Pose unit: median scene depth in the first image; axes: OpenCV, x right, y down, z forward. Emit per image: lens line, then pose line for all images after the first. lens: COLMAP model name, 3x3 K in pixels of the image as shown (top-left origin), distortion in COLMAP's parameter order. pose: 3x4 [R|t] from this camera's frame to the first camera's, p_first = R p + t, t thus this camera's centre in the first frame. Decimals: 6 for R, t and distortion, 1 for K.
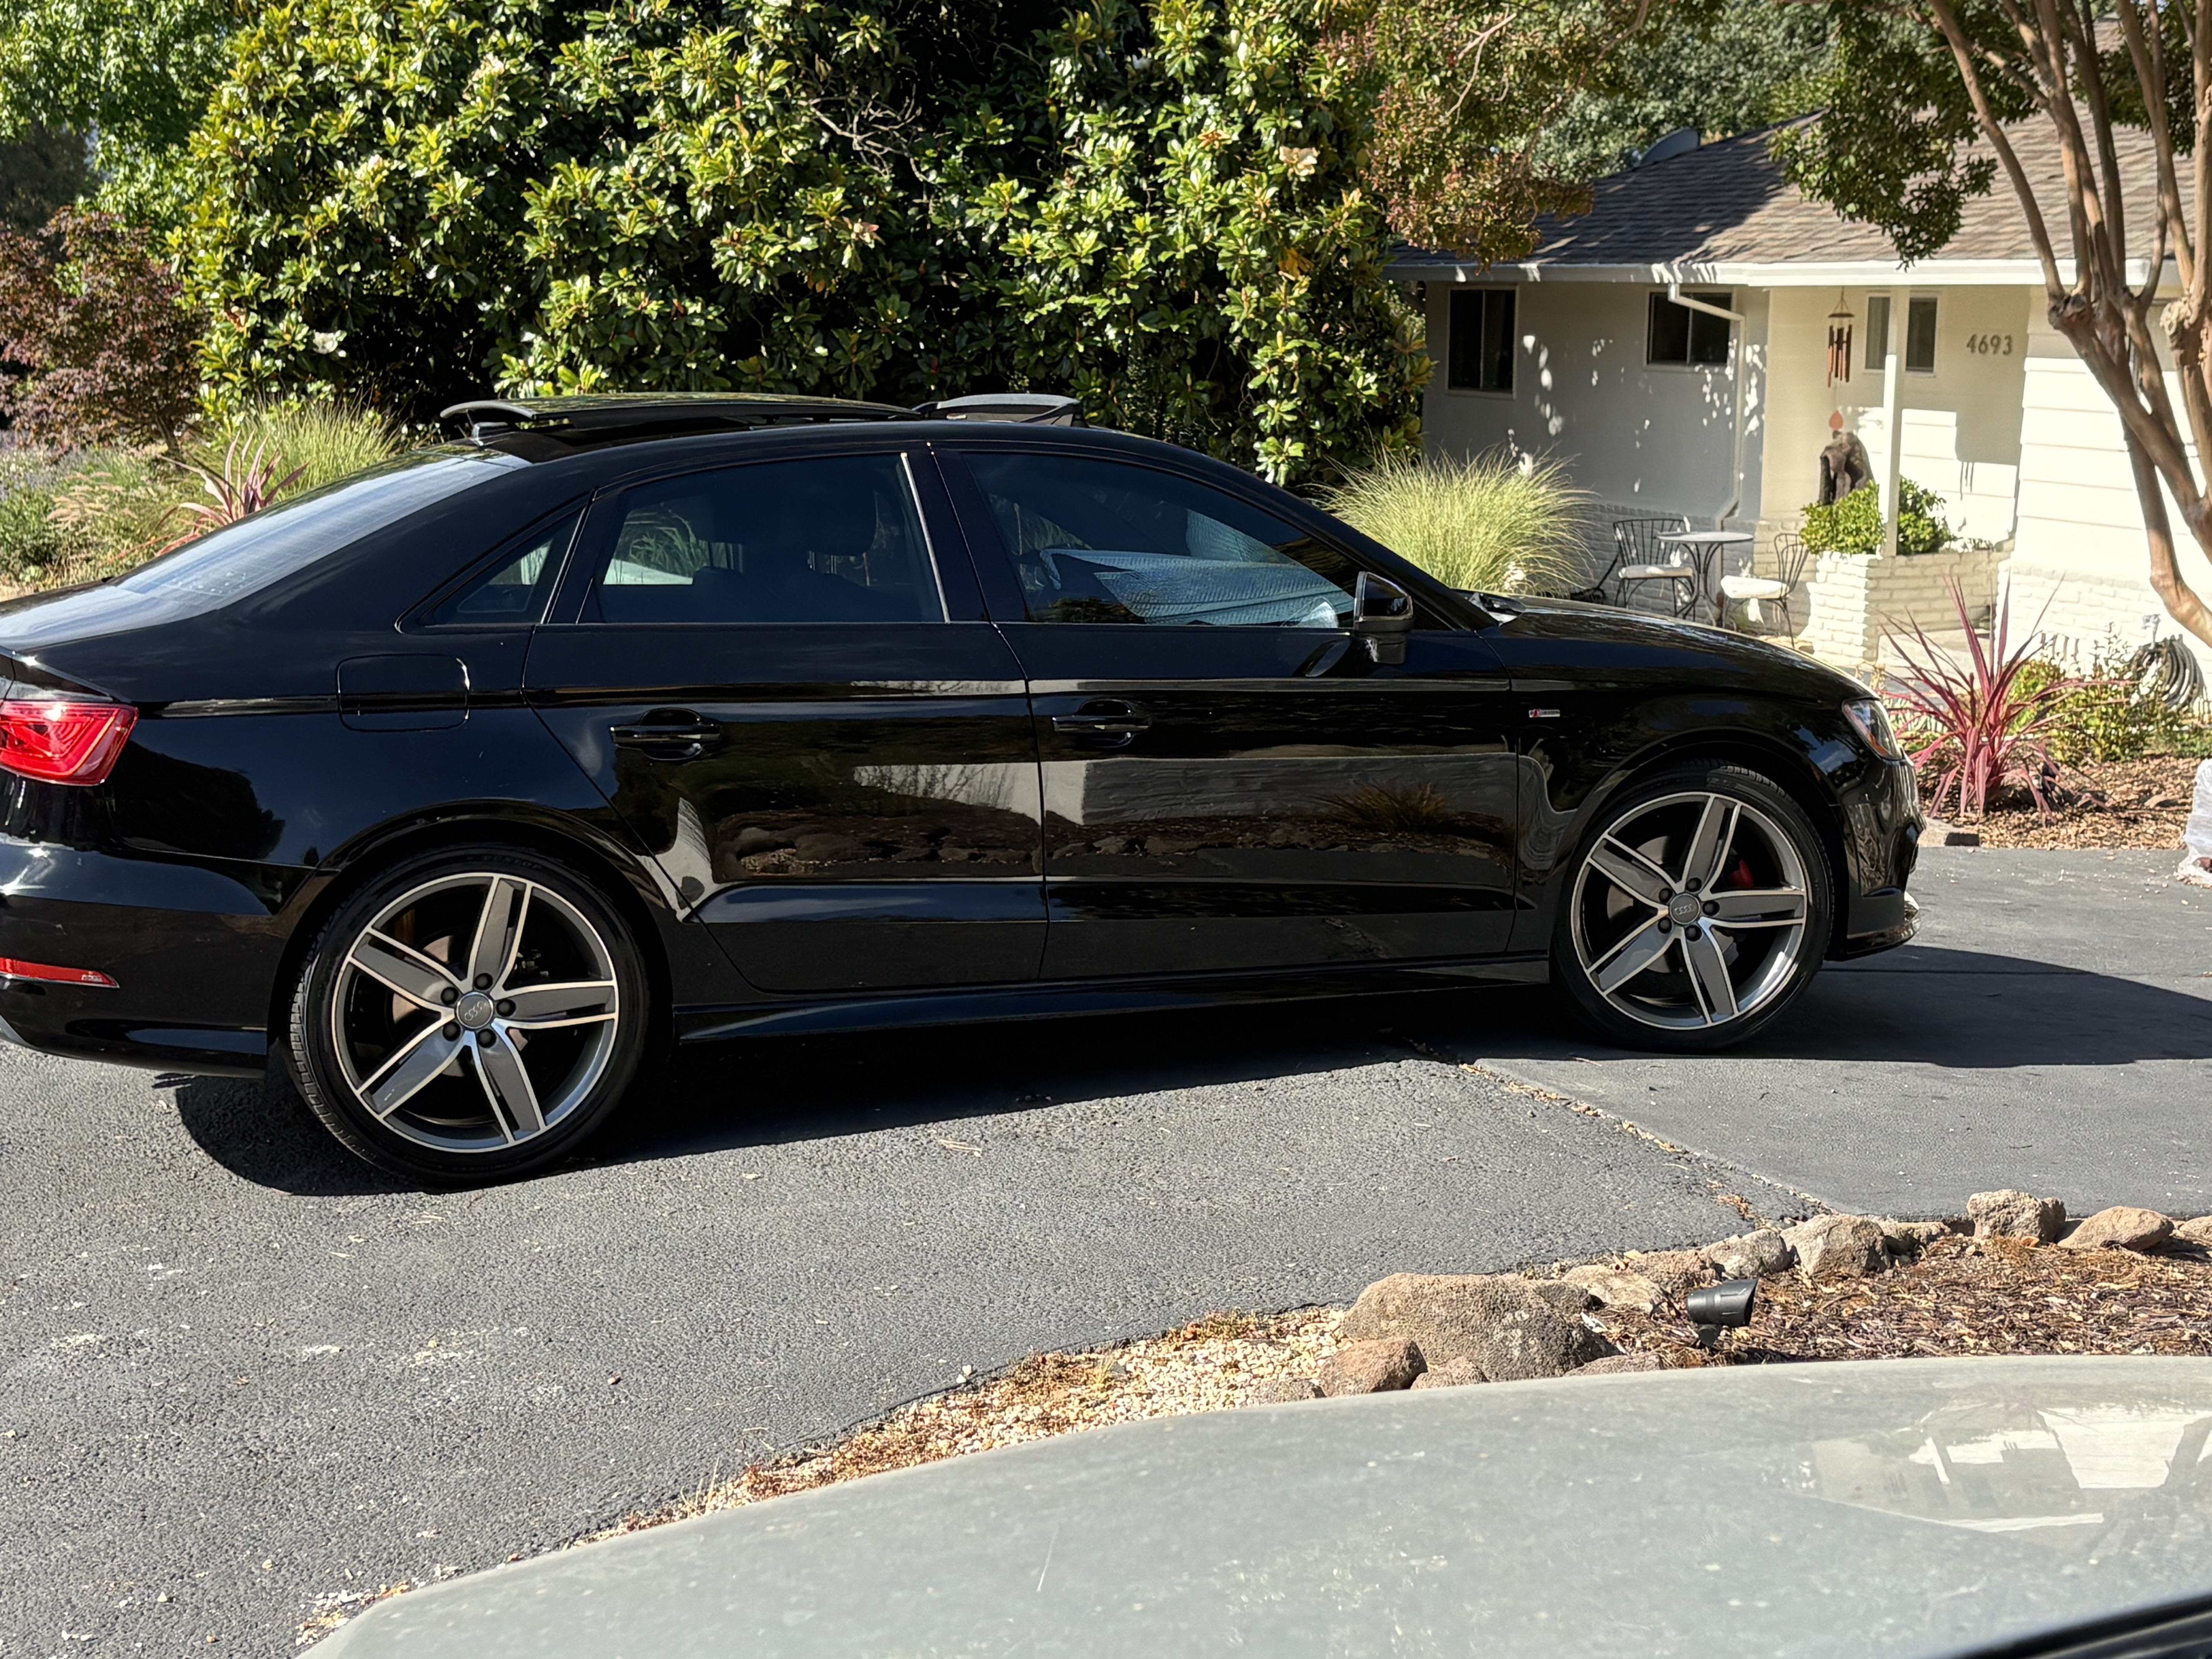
lens RADIAL K [[3199.1, 0, 1122.4], [0, 3199.1, 844.2], [0, 0, 1]] dist [0.118294, 0.000000]
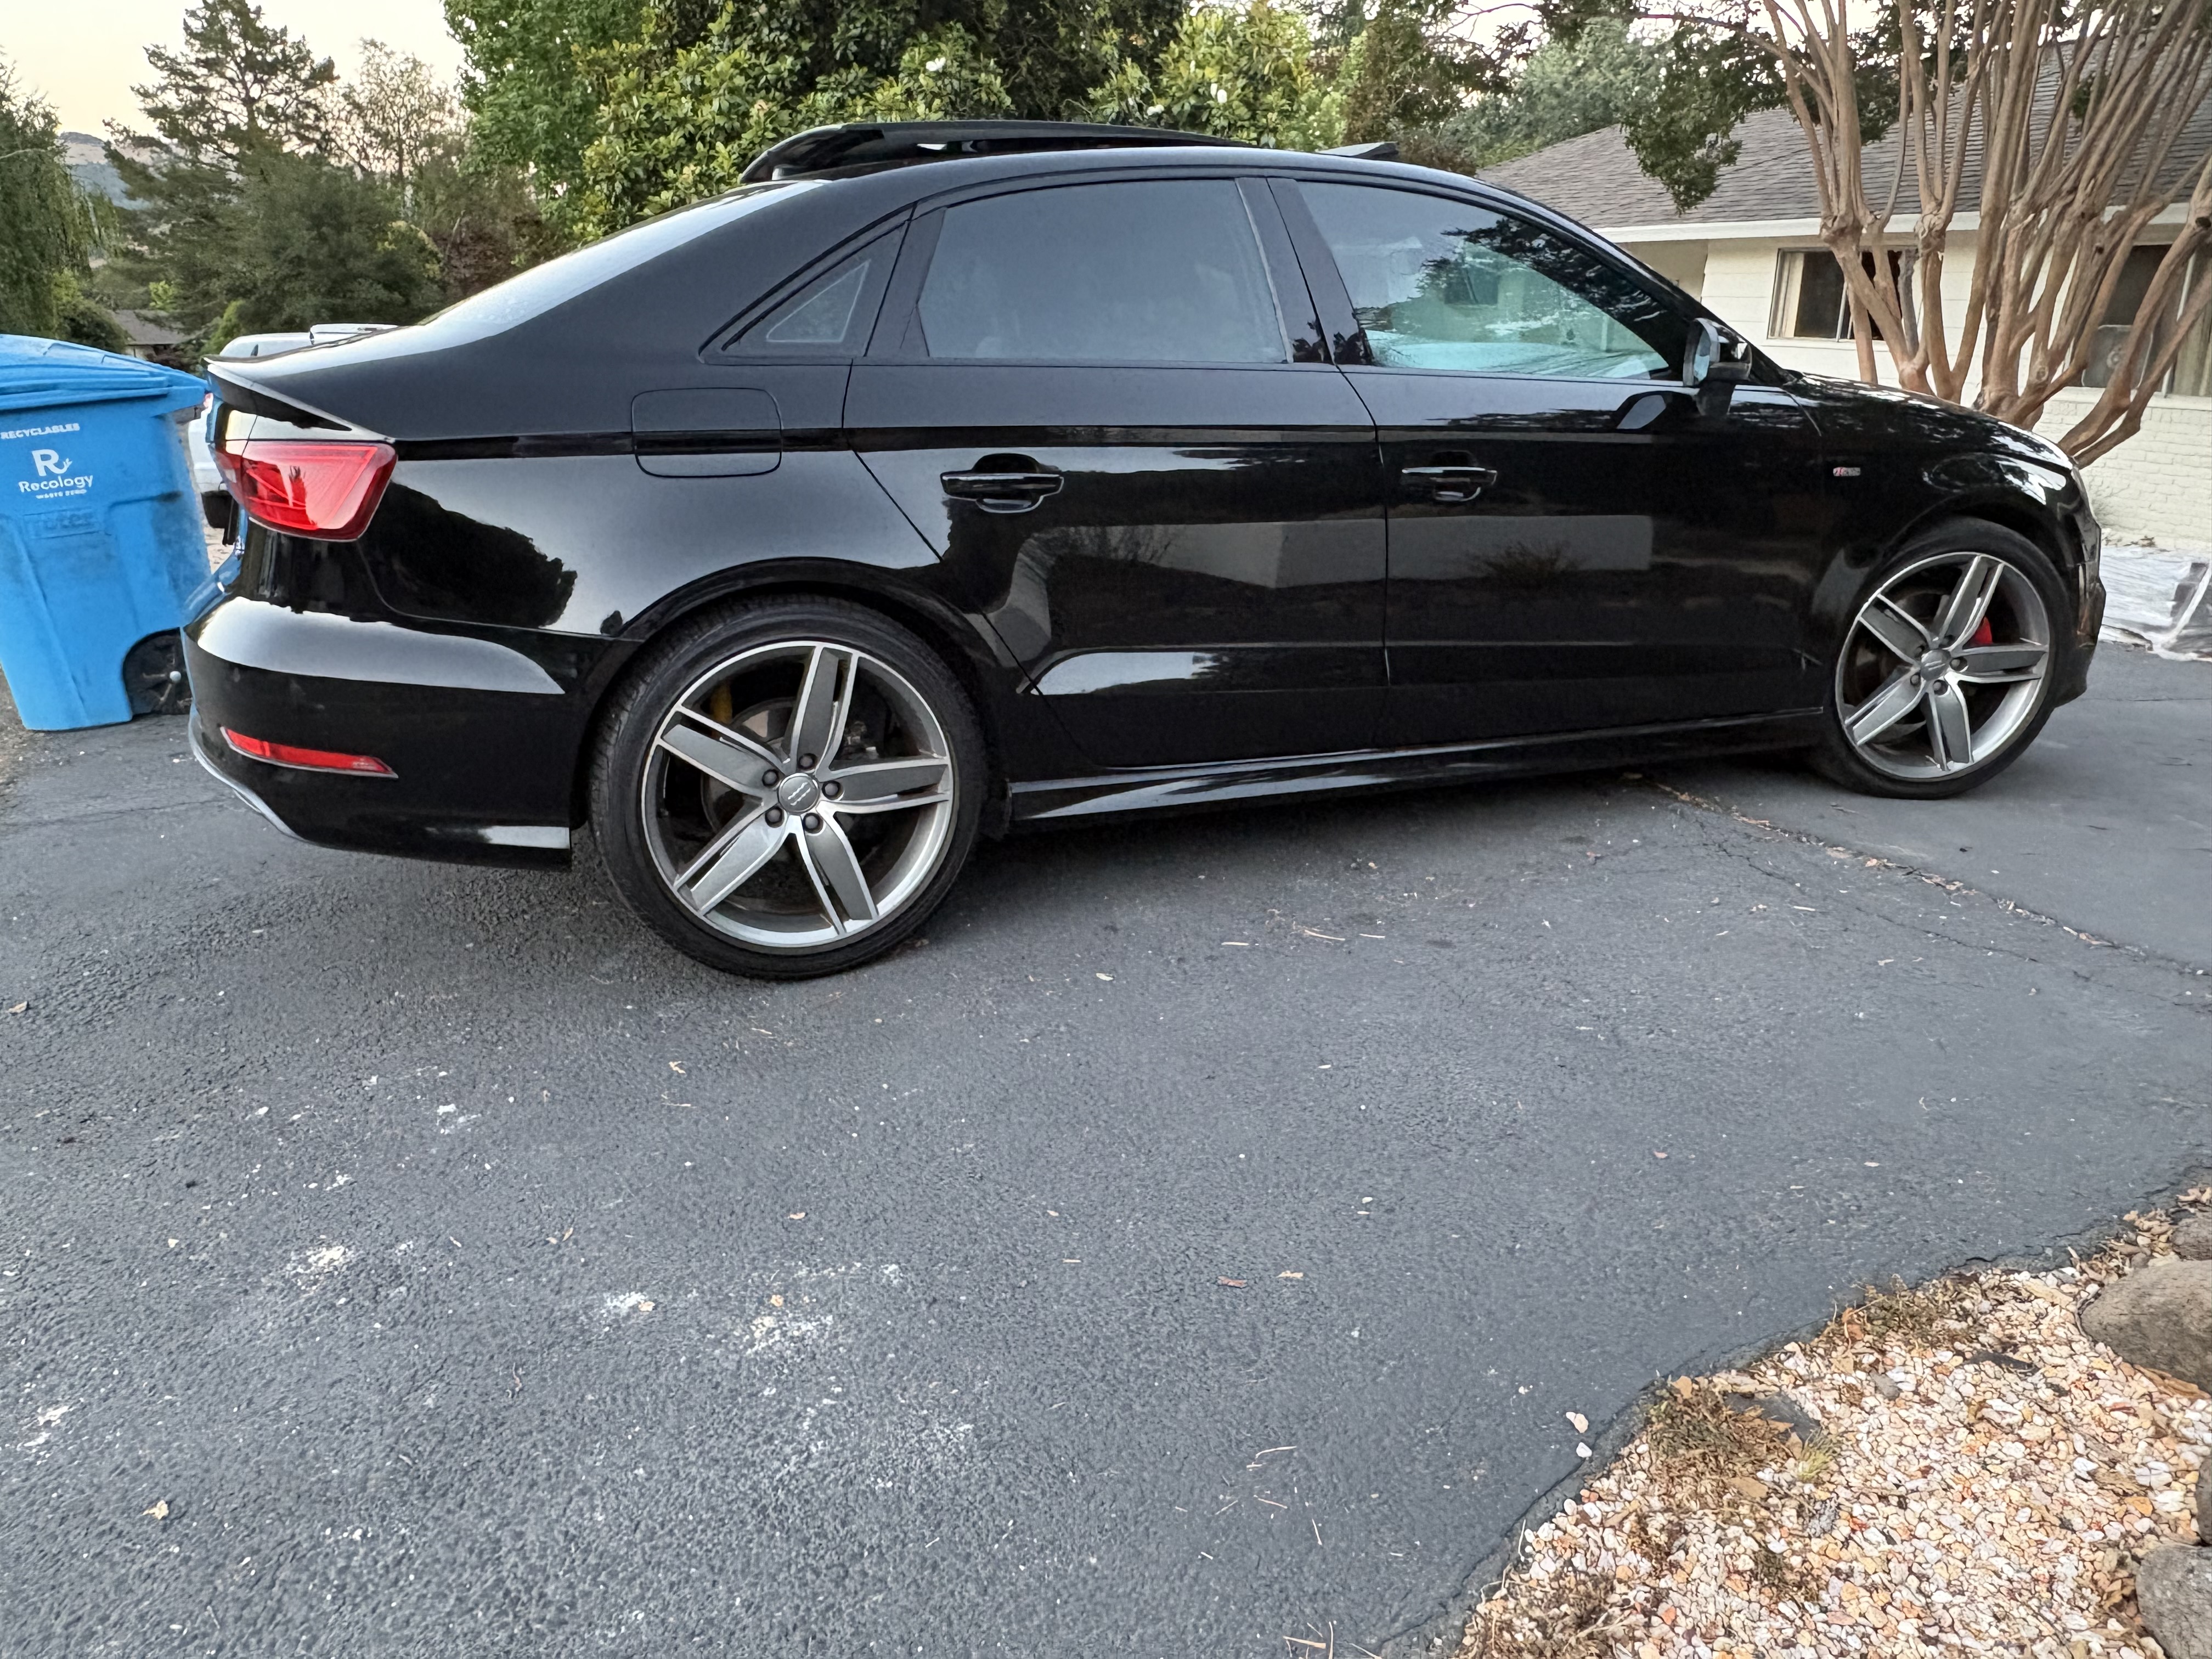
lens RADIAL K [[1590.4, 0, 1096.1], [0, 1590.4, 825.9], [0, 0, 1]] dist [0.003517, 0.000074]
pose [[0.999964, -0.001602, 0.008358, -0.125772], [0.000337, 0.988810, 0.149177, -0.006270], [-0.008503, -0.149169, 0.988775, 0.574399]]
